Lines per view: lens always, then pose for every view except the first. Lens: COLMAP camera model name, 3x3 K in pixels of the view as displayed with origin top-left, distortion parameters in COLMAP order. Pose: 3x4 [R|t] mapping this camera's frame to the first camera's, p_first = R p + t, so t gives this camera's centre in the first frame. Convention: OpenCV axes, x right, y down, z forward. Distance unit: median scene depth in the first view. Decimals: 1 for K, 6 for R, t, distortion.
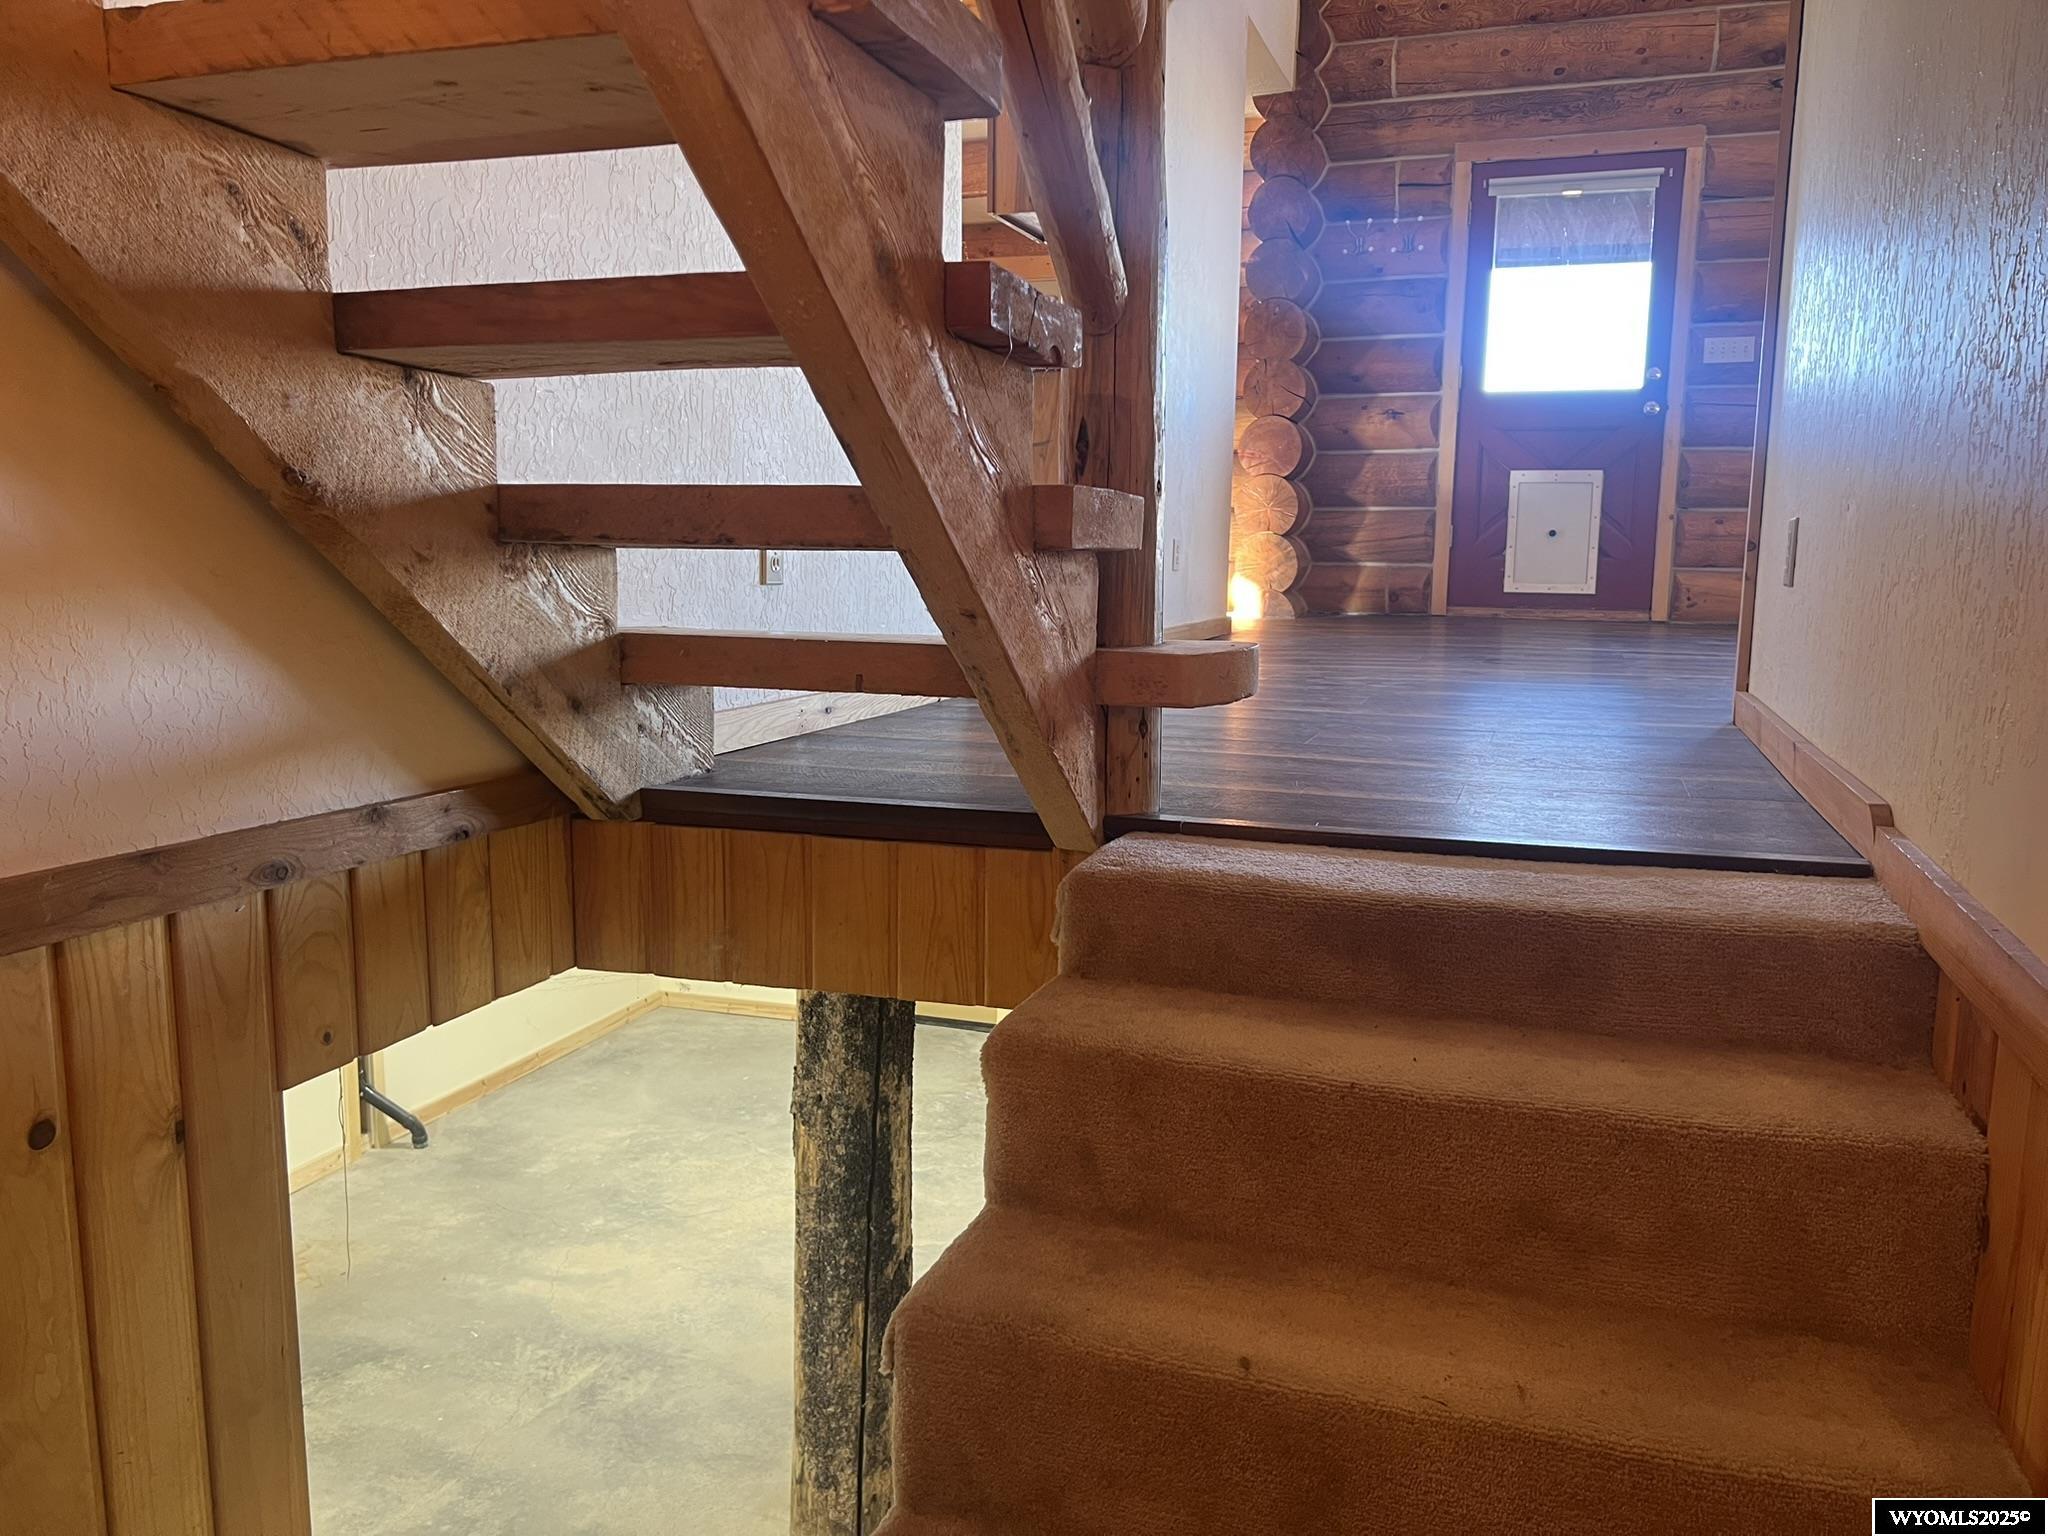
lens RADIAL K [[1520.6, 0, 1016.7], [0, 1520.6, 768.4], [0, 0, 1]] dist [0.045746, -0.046843]
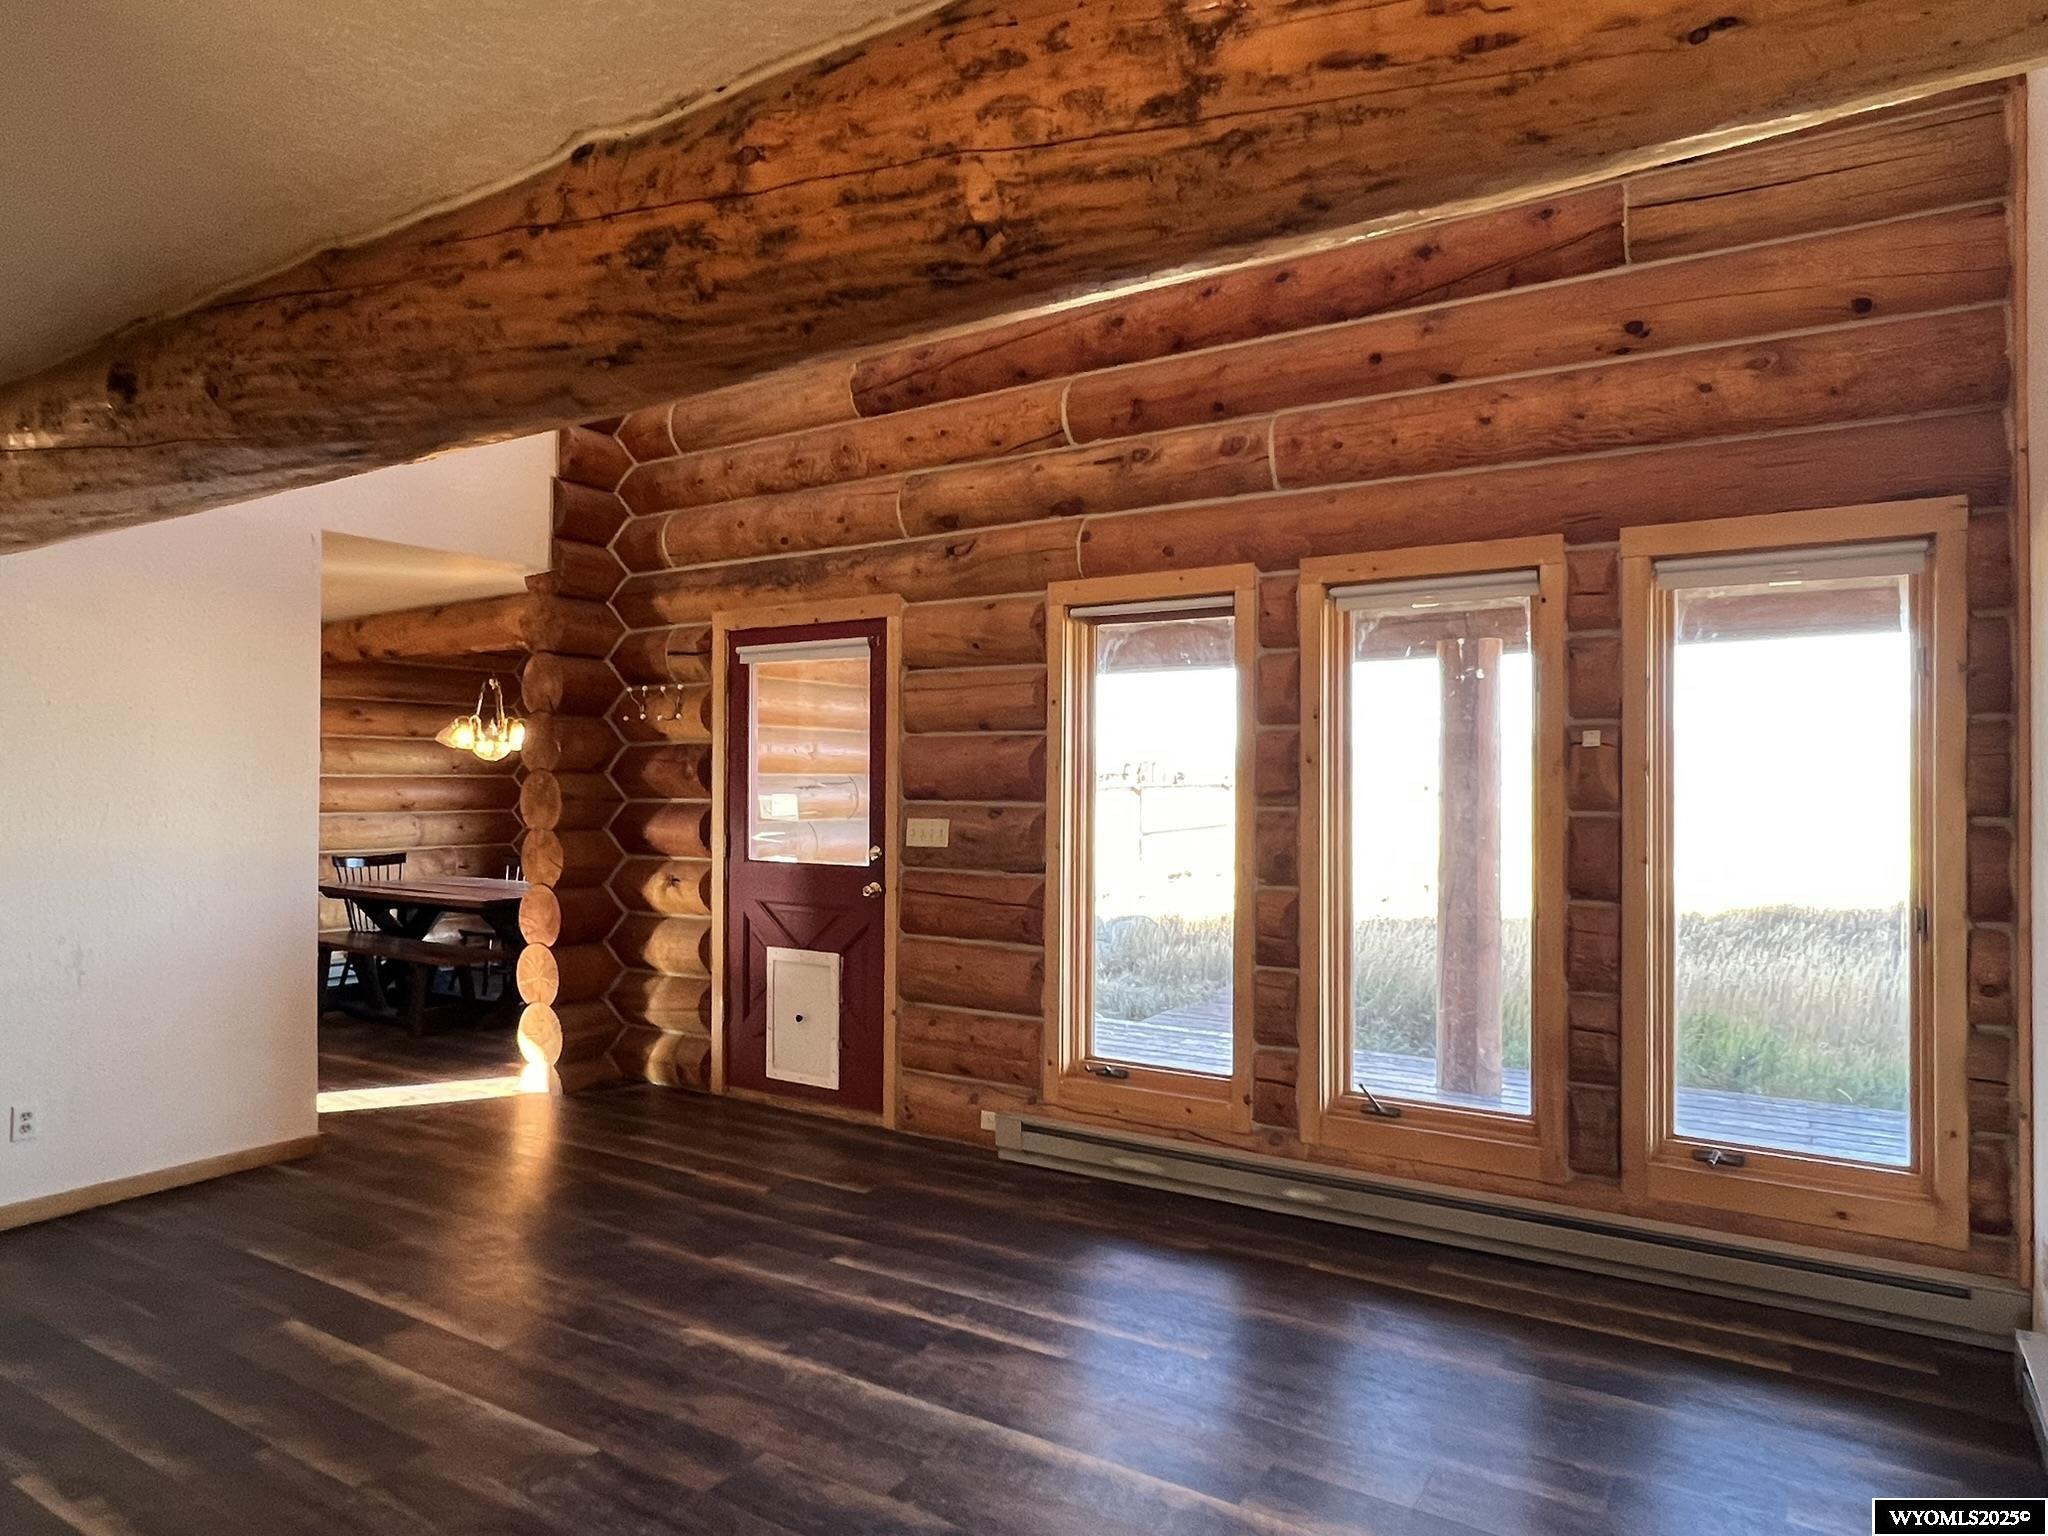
lens RADIAL K [[1266.7, 0, 1024.6], [0, 1266.7, 772.0], [0, 0, 1]] dist [-0.000517, -0.001852]
pose [[0.971817, -0.012213, -0.235419, 0.674904], [-0.024103, 0.988275, -0.150767, -0.192579], [0.234500, 0.152192, 0.960129, 0.292015]]
